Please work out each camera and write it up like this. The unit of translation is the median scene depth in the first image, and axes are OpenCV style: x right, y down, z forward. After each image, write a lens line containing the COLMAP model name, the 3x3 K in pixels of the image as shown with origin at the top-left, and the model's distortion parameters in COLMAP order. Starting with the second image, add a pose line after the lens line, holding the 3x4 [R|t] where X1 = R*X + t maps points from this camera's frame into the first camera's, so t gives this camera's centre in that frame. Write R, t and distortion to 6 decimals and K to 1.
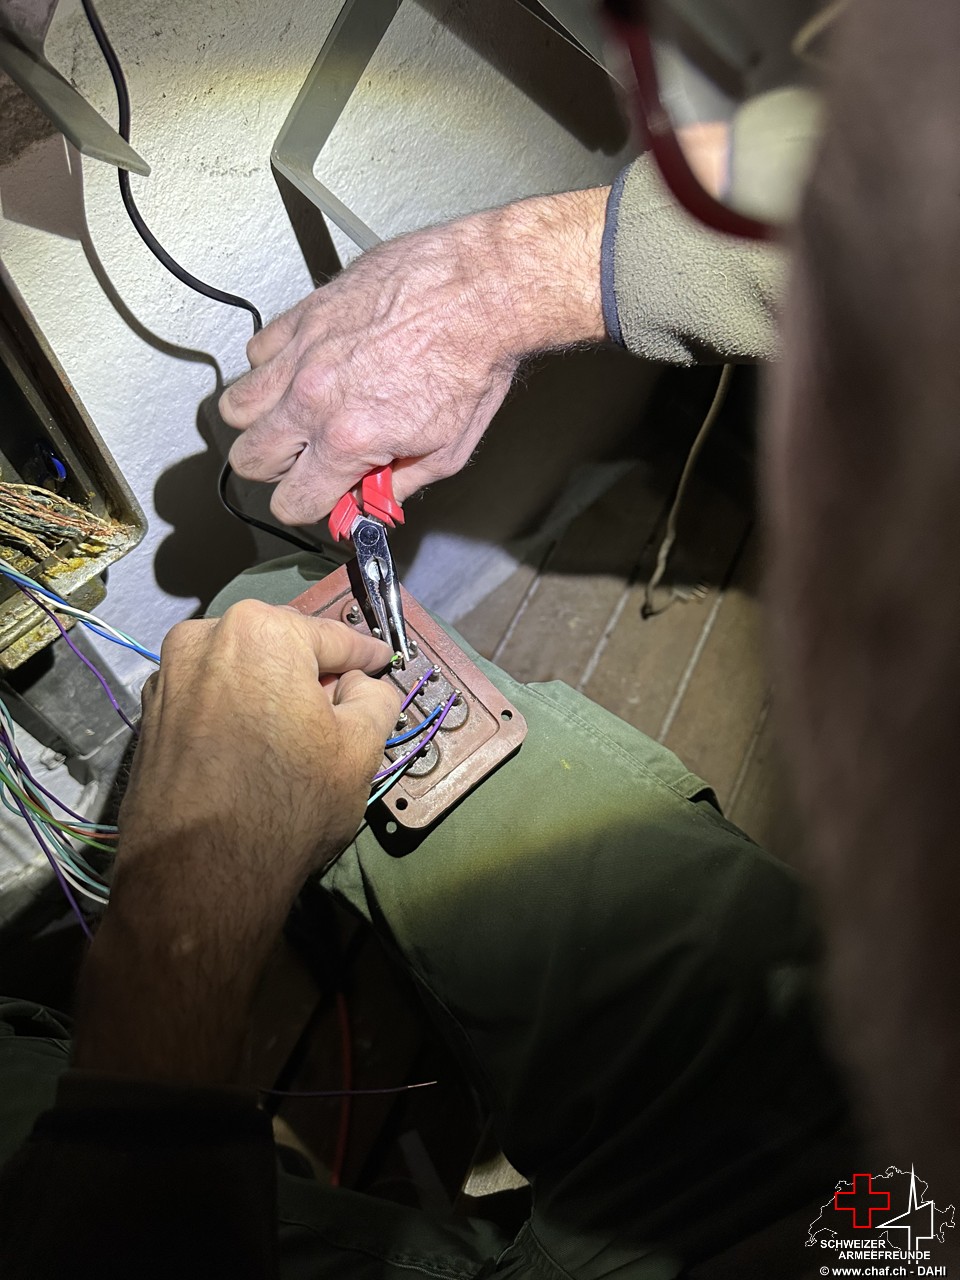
lens RADIAL K [[938.6, 0, 480.0], [0, 938.6, 640.0], [0, 0, 1]] dist [0.000973, 0.004591]
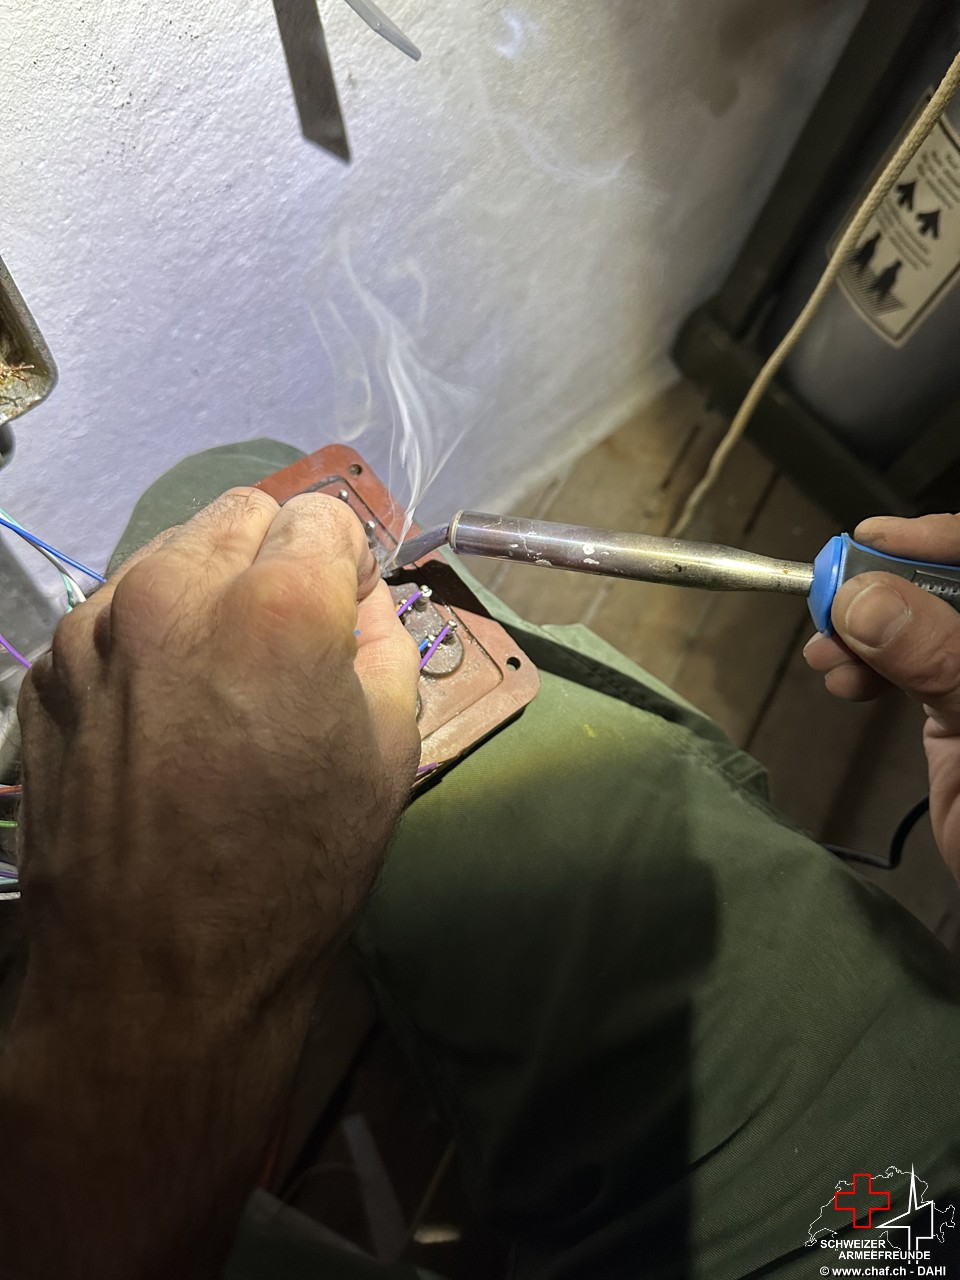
lens RADIAL K [[994.9, 0, 450.2], [0, 994.9, 637.3], [0, 0, 1]] dist [-0.006454, -0.004465]
pose [[0.997242, 0.073680, -0.008918, -0.015196], [-0.073128, 0.995993, 0.051472, 0.018128], [0.012674, -0.050677, 0.998635, 0.162722]]
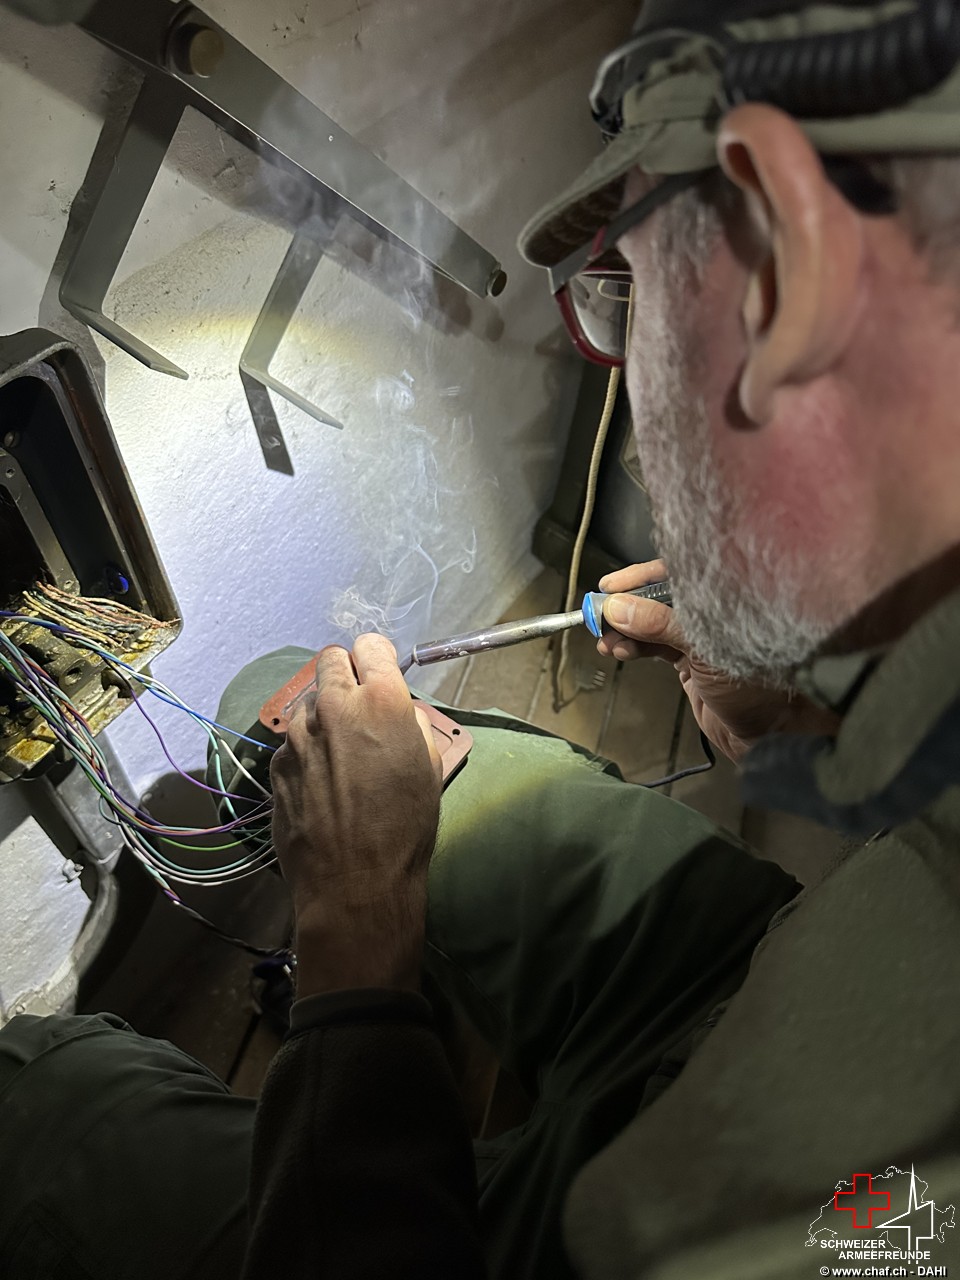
lens RADIAL K [[874.9, 0, 480.0], [0, 874.9, 640.0], [0, 0, 1]] dist [0.000970, -0.001123]
pose [[0.987116, -0.124959, 0.099941, -0.045134], [0.139155, 0.978739, -0.150685, 0.120740], [-0.078987, 0.162651, 0.983517, -0.220621]]
